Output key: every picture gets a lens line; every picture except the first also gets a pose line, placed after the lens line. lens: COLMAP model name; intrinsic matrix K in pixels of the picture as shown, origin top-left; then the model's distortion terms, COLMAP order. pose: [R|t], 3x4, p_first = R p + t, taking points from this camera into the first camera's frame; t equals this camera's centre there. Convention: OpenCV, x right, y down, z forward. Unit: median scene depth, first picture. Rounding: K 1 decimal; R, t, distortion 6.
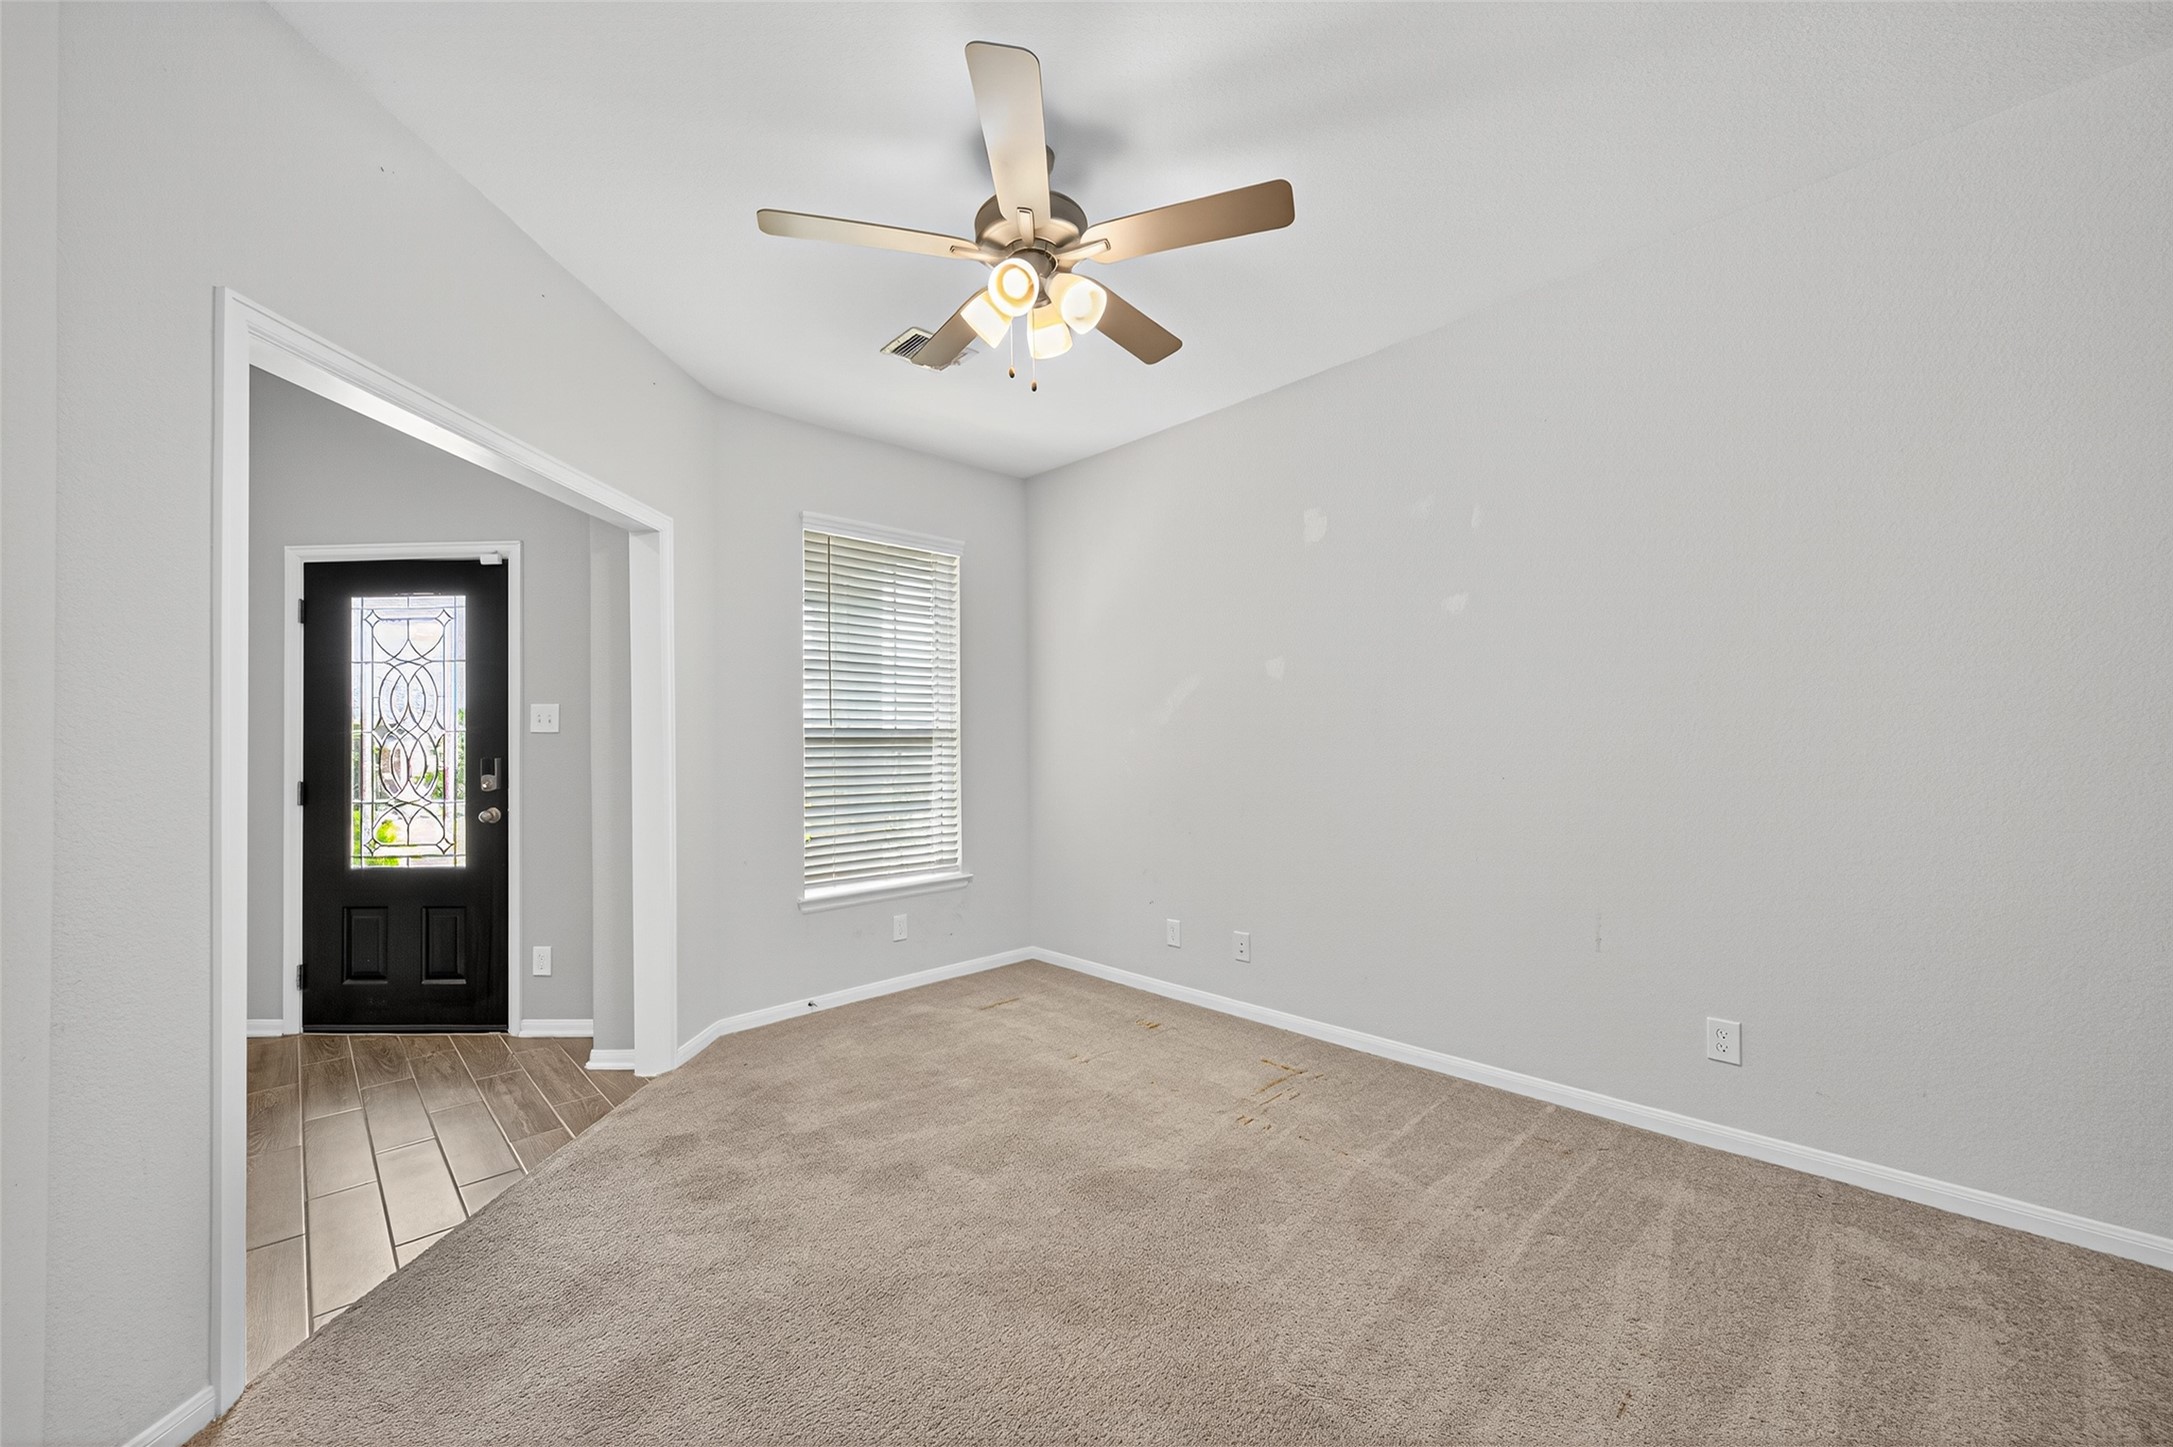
lens RADIAL K [[847.8, 0, 1082.1], [0, 847.8, 723.8], [0, 0, 1]] dist [0.000364, -0.000264]
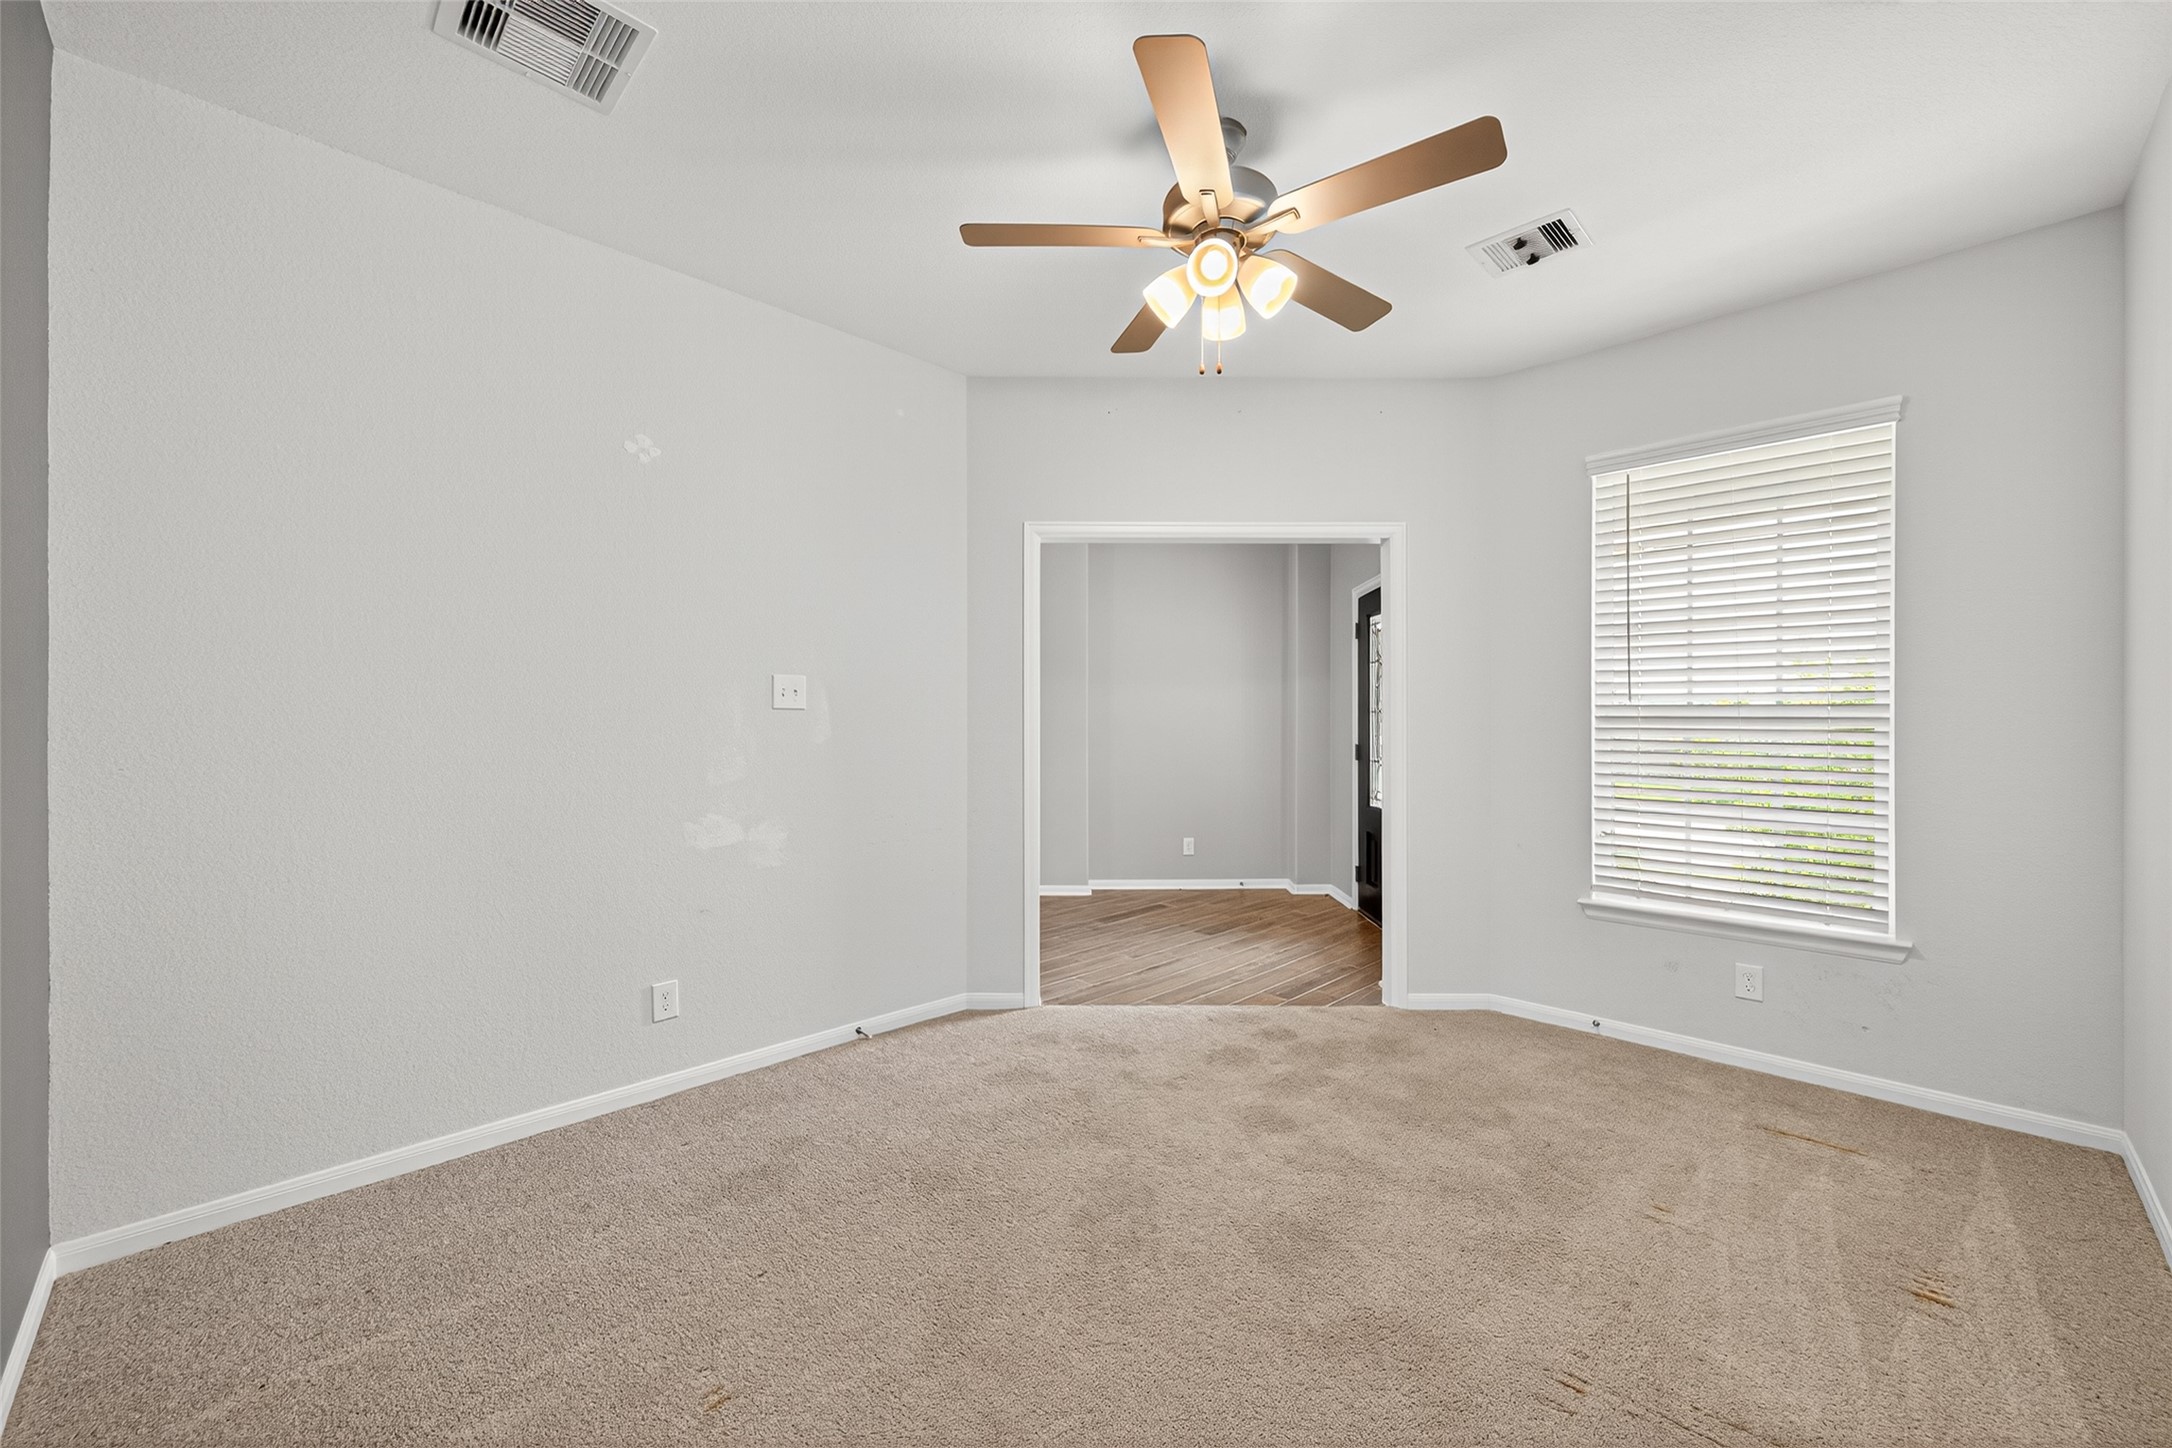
lens RADIAL K [[847.4, 0, 1078.7], [0, 847.4, 725.1], [0, 0, 1]] dist [0.000364, -0.000264]
pose [[0.011802, 0.017045, -0.999785, 0.567367], [0.019203, 0.999666, 0.017269, 0.000280], [0.999746, -0.019403, 0.011471, 0.495111]]
